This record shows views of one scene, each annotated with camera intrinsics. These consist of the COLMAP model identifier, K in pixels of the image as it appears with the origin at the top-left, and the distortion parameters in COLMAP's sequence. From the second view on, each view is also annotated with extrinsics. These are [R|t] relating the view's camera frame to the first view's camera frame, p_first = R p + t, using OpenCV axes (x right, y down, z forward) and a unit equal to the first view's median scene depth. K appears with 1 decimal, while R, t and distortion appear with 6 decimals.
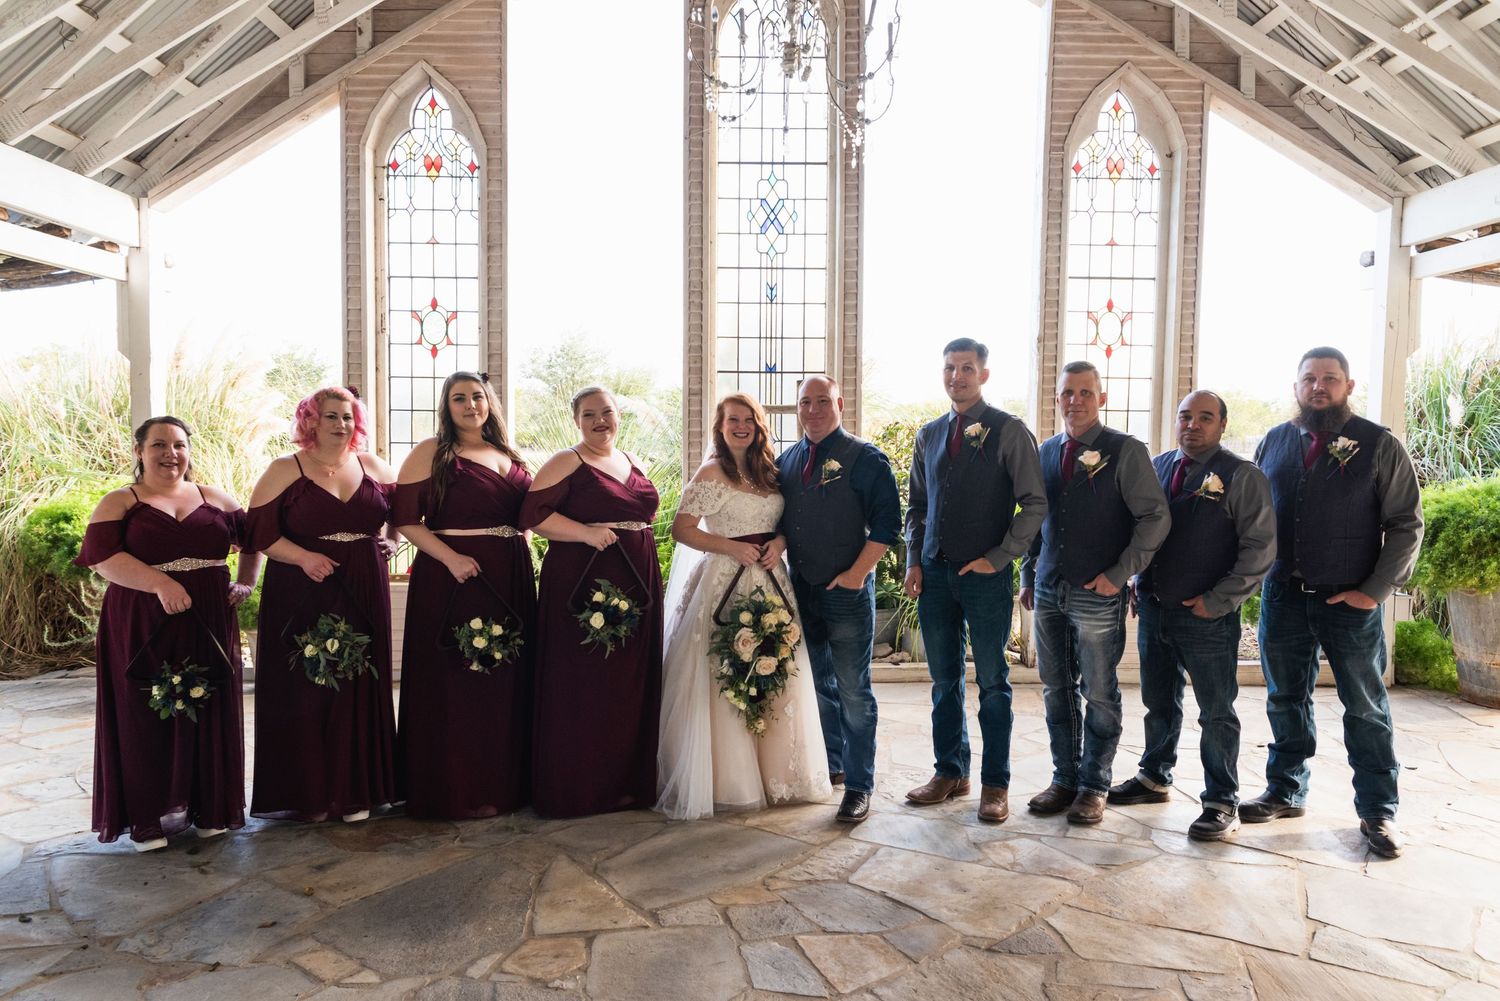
lens RADIAL K [[1053.5, 0, 746.5], [0, 1053.5, 499.7], [0, 0, 1]] dist [0.005573, -0.001596]
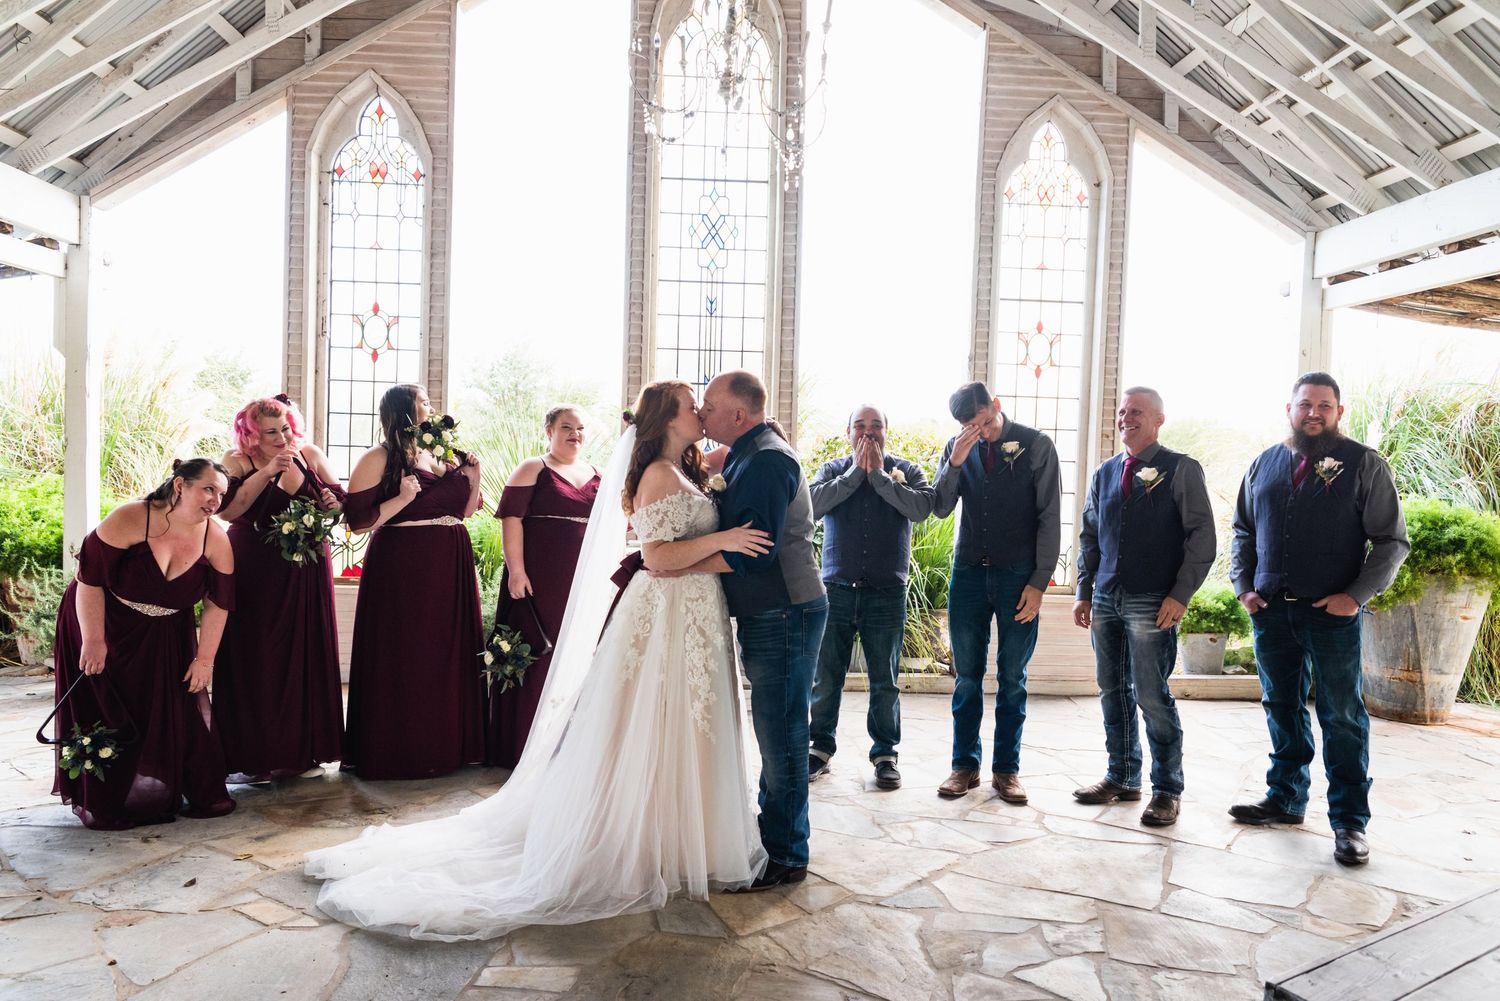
lens RADIAL K [[1139.1, 0, 753.2], [0, 1139.1, 501.7], [0, 0, 1]] dist [-0.001905, 0.009379]
pose [[0.998890, 0.018910, 0.043131, 0.021097], [-0.017976, 0.999598, -0.021941, 0.016592], [-0.043528, 0.021141, 0.998828, -0.102296]]
